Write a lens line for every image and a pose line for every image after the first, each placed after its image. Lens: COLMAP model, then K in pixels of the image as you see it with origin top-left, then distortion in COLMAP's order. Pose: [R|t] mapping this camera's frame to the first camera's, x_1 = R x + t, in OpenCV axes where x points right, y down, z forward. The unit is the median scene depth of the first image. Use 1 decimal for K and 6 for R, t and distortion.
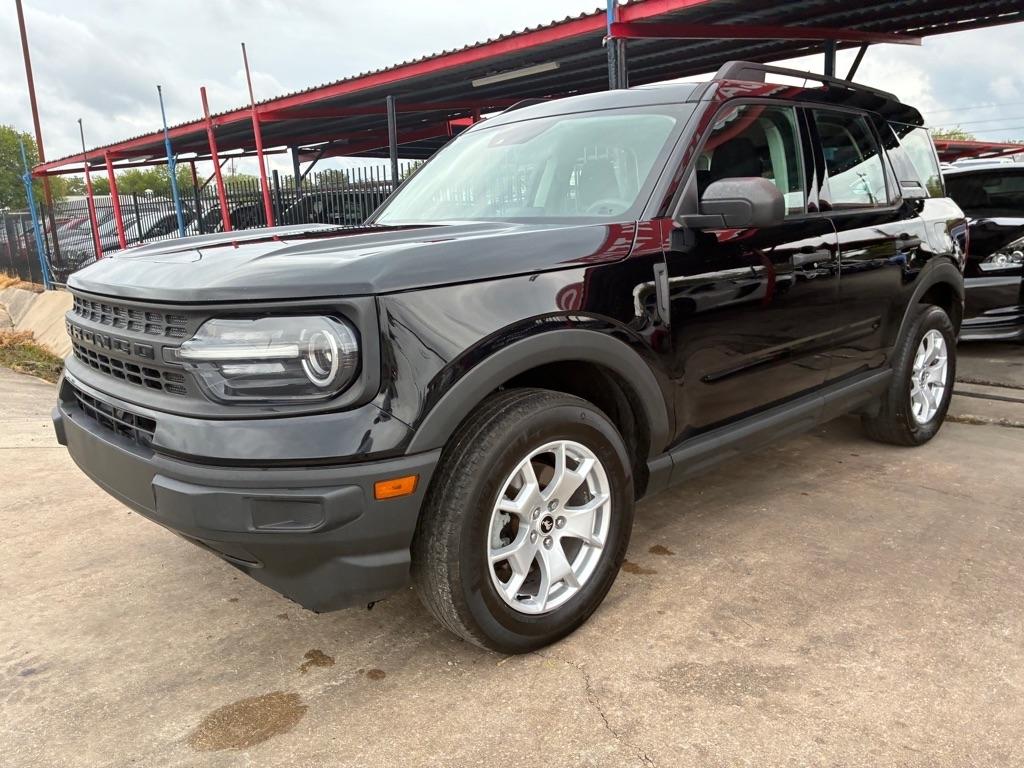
lens RADIAL K [[795.2, 0, 514.6], [0, 795.2, 387.0], [0, 0, 1]] dist [0.043129, -0.050899]
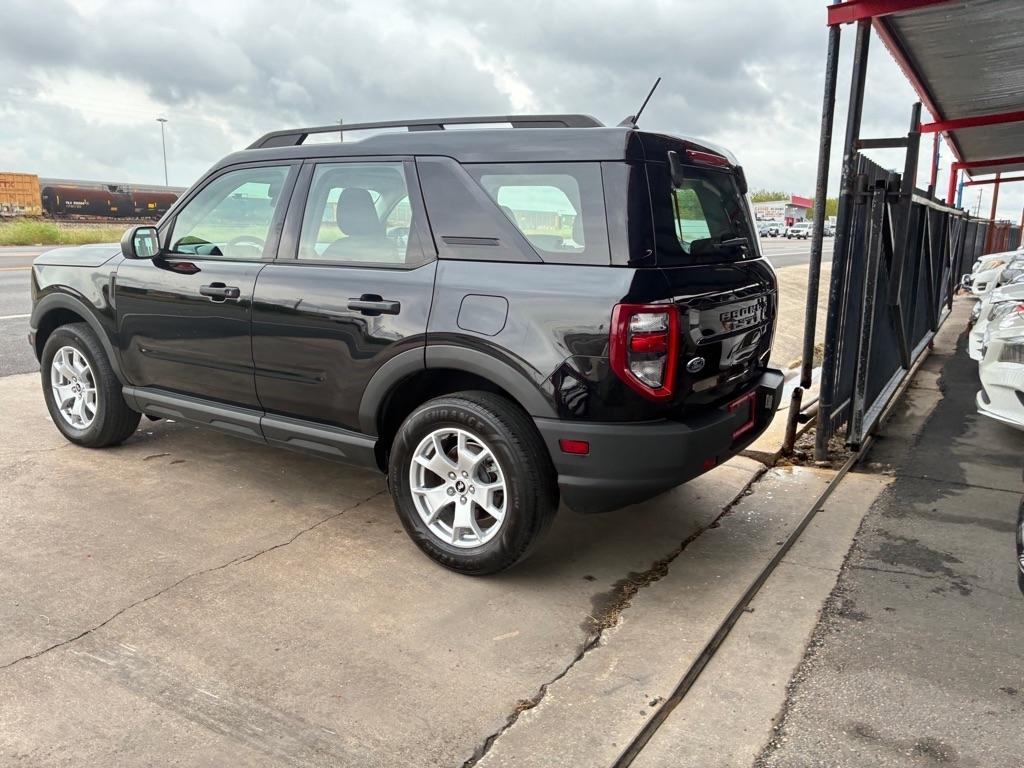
lens RADIAL K [[790.8, 0, 517.3], [0, 790.8, 395.0], [0, 0, 1]] dist [0.047198, -0.069863]
pose [[0.222274, 0.246863, -0.943214, 2.026249], [-0.234856, 0.952485, 0.193945, -0.430617], [0.946275, 0.178411, 0.269690, 1.369115]]
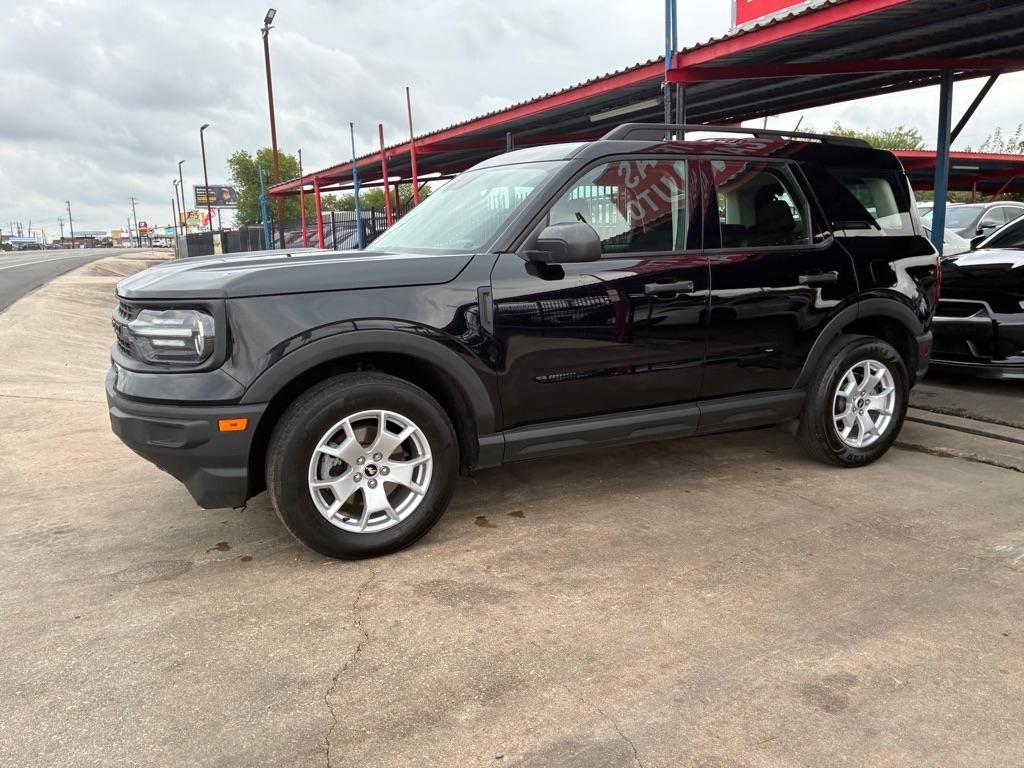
lens RADIAL K [[790.8, 0, 517.3], [0, 790.8, 395.0], [0, 0, 1]] dist [0.047198, -0.069863]
pose [[0.961959, 0.075438, -0.262573, 0.573060], [-0.078362, 0.996925, -0.000668, 0.020412], [0.261715, 0.021218, 0.964912, -0.239927]]
